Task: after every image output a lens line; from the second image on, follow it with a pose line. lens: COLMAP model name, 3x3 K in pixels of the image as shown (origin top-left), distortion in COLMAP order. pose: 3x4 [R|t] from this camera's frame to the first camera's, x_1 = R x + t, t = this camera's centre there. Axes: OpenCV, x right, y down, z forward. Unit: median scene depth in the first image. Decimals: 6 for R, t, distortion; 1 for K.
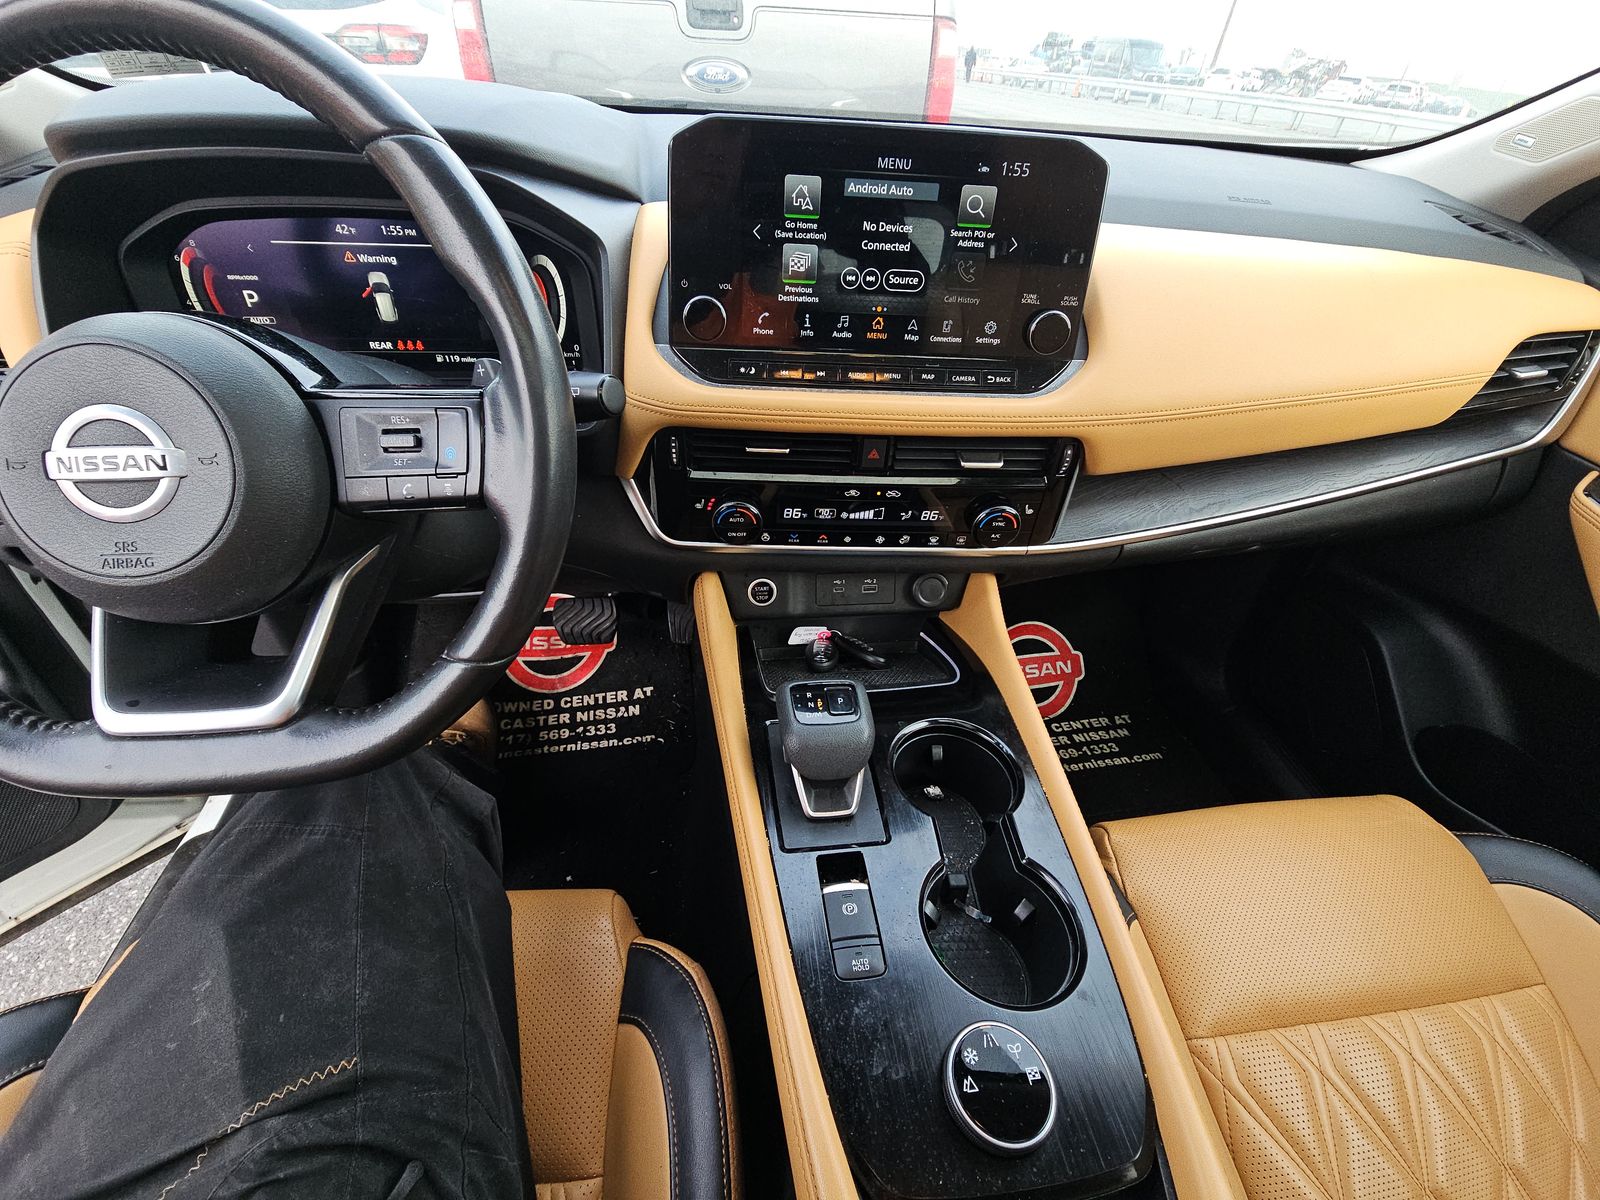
lens RADIAL K [[652.5, 0, 800.0], [0, 652.5, 600.0], [0, 0, 1]] dist [0.008813, -0.006087]
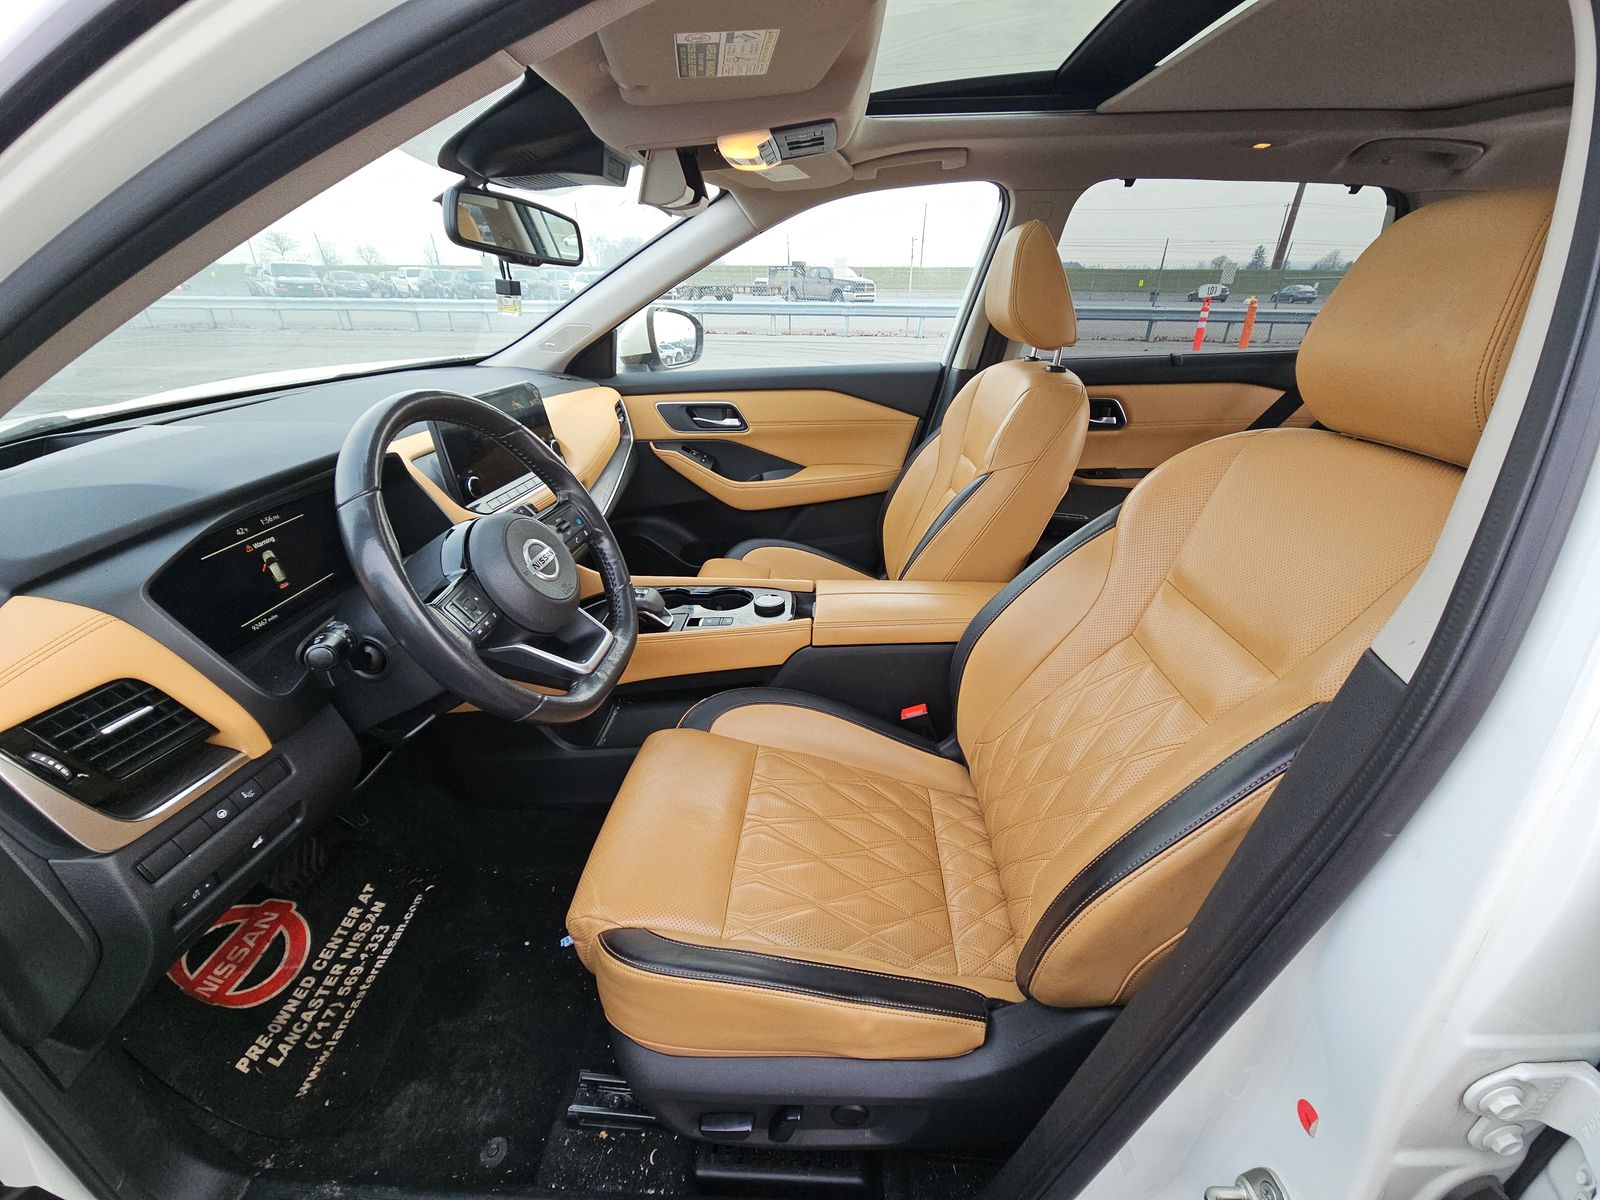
lens RADIAL K [[652.5, 0, 800.0], [0, 652.5, 600.0], [0, 0, 1]] dist [0.008813, -0.006087]
pose [[0.166674, -0.473915, 0.864653, -1.779957], [0.636181, 0.721661, 0.272909, -0.087228], [-0.753322, 0.504588, 0.421778, -0.406188]]
